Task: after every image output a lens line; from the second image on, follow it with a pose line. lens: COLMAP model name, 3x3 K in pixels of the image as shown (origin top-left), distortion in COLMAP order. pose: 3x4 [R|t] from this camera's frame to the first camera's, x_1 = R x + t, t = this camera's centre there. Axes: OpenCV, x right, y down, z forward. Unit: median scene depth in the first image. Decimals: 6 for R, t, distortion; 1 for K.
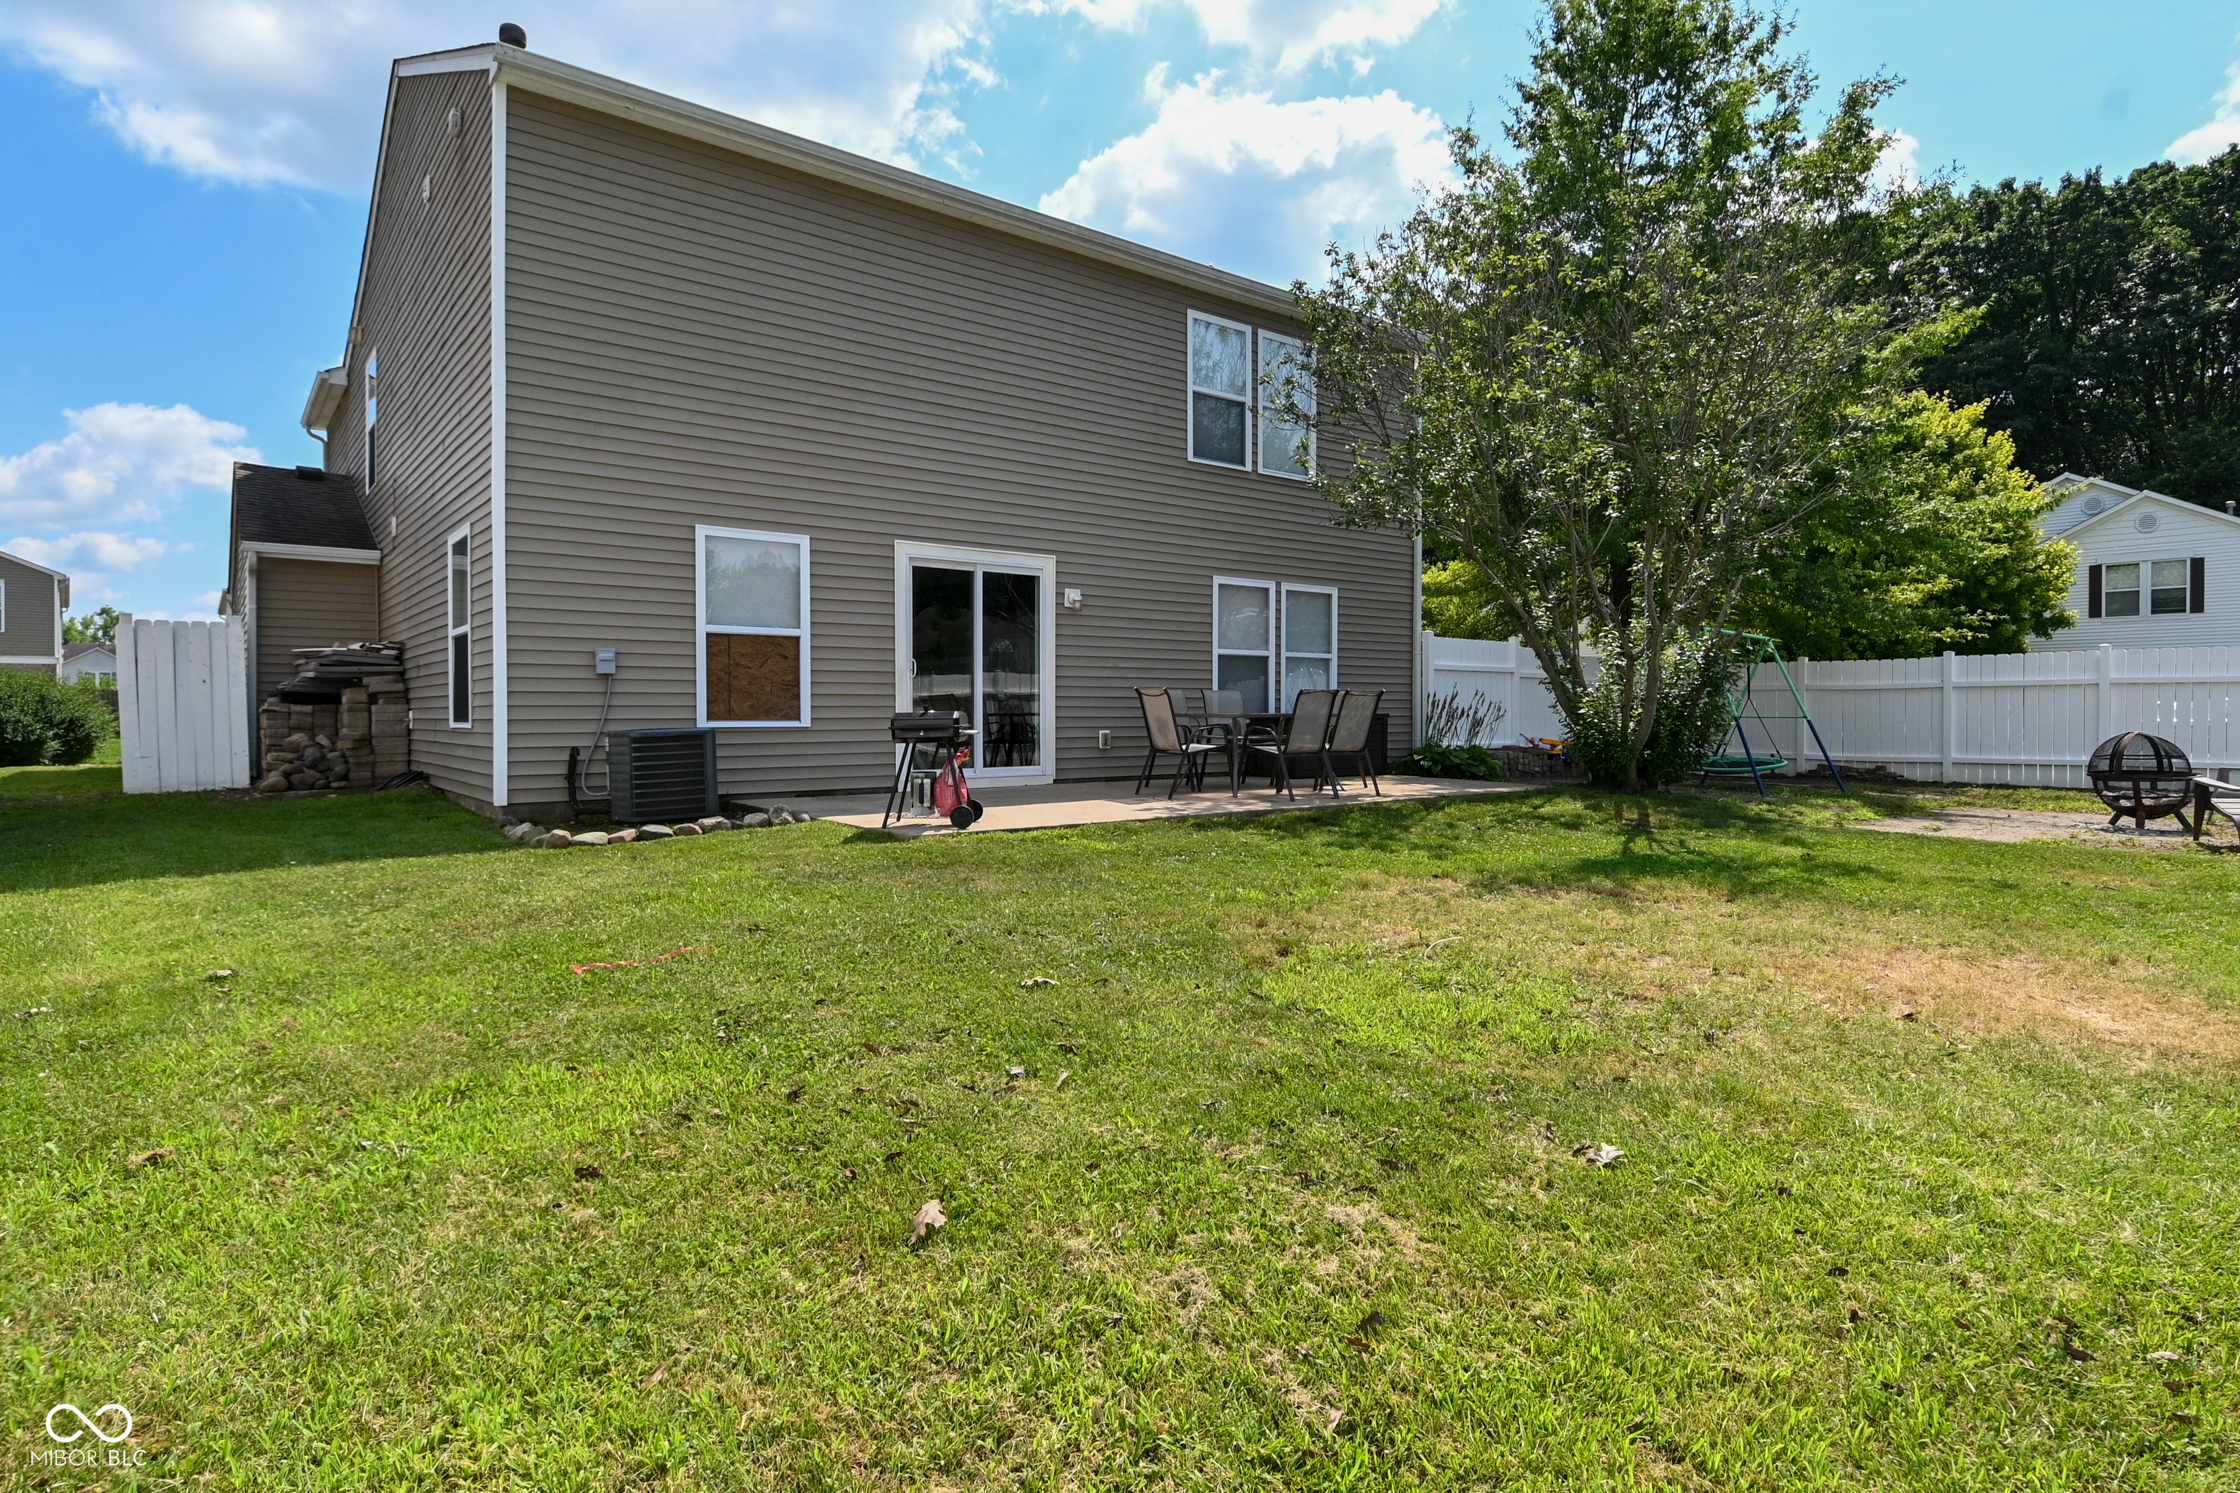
lens RADIAL K [[1182.1, 0, 1124.9], [0, 1182.1, 724.1], [0, 0, 1]] dist [0.018294, -0.029655]
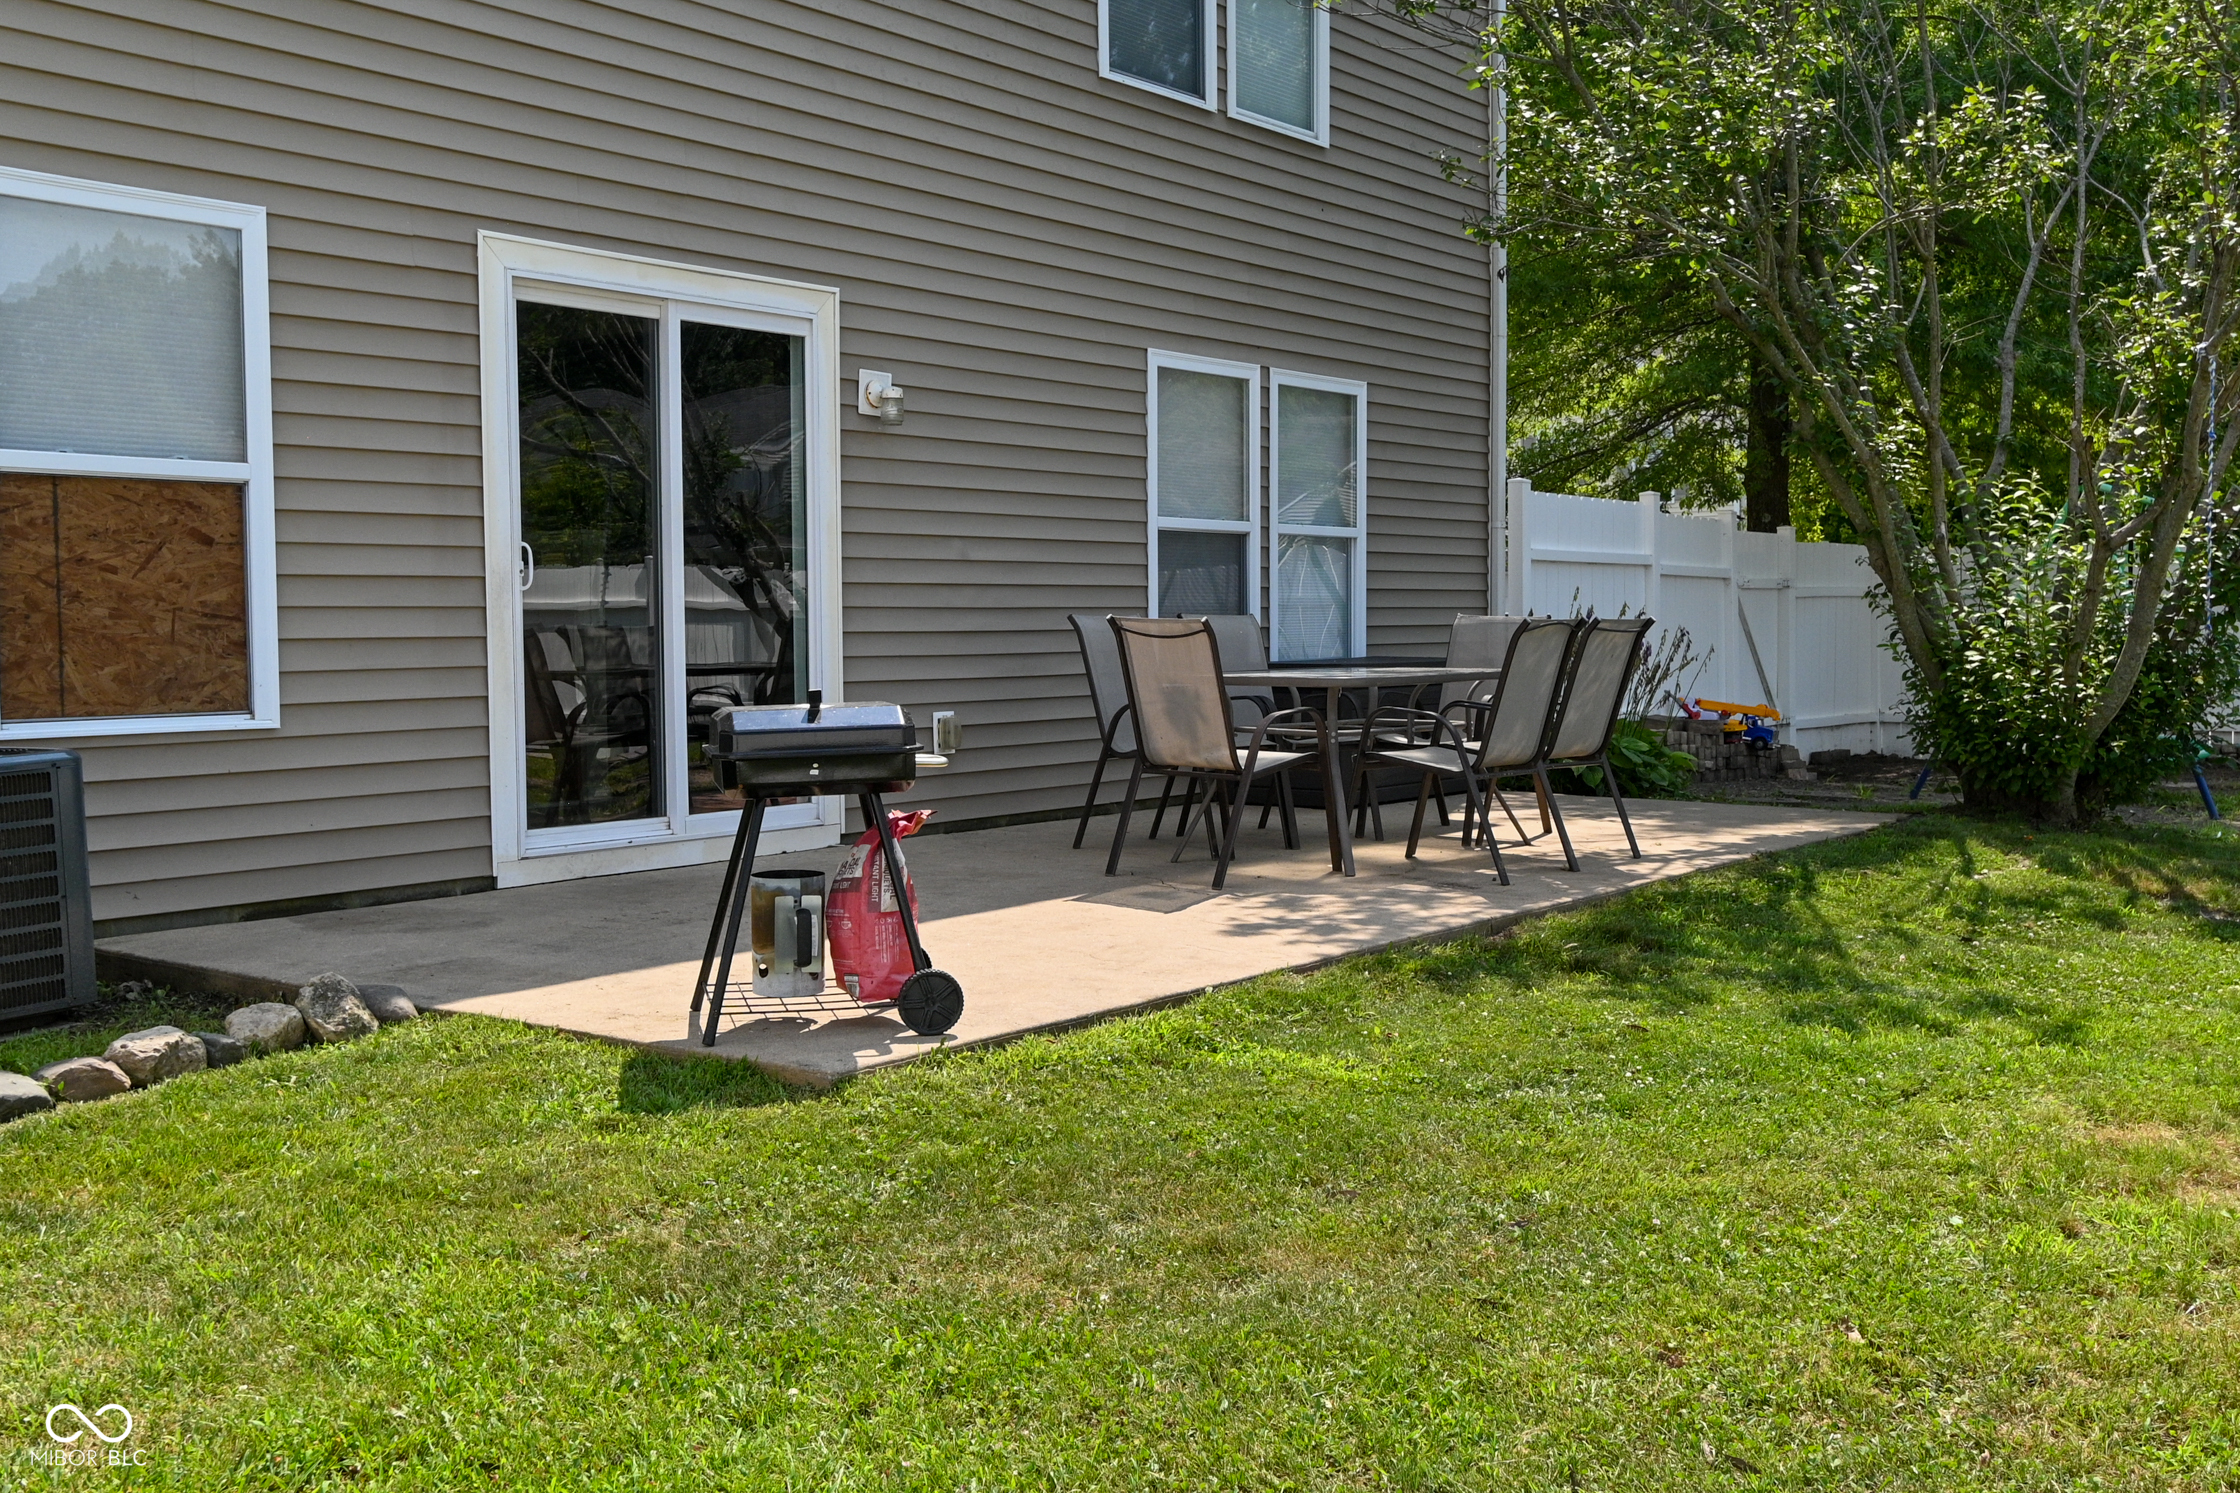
lens RADIAL K [[2259.7, 0, 1131.3], [0, 2259.7, 727.9], [0, 0, 1]] dist [0.020323, -0.057127]
pose [[0.966286, -0.018546, 0.256801, -0.171639], [0.009180, 0.999250, 0.037623, -0.019858], [-0.257307, -0.033997, 0.965732, 0.223816]]
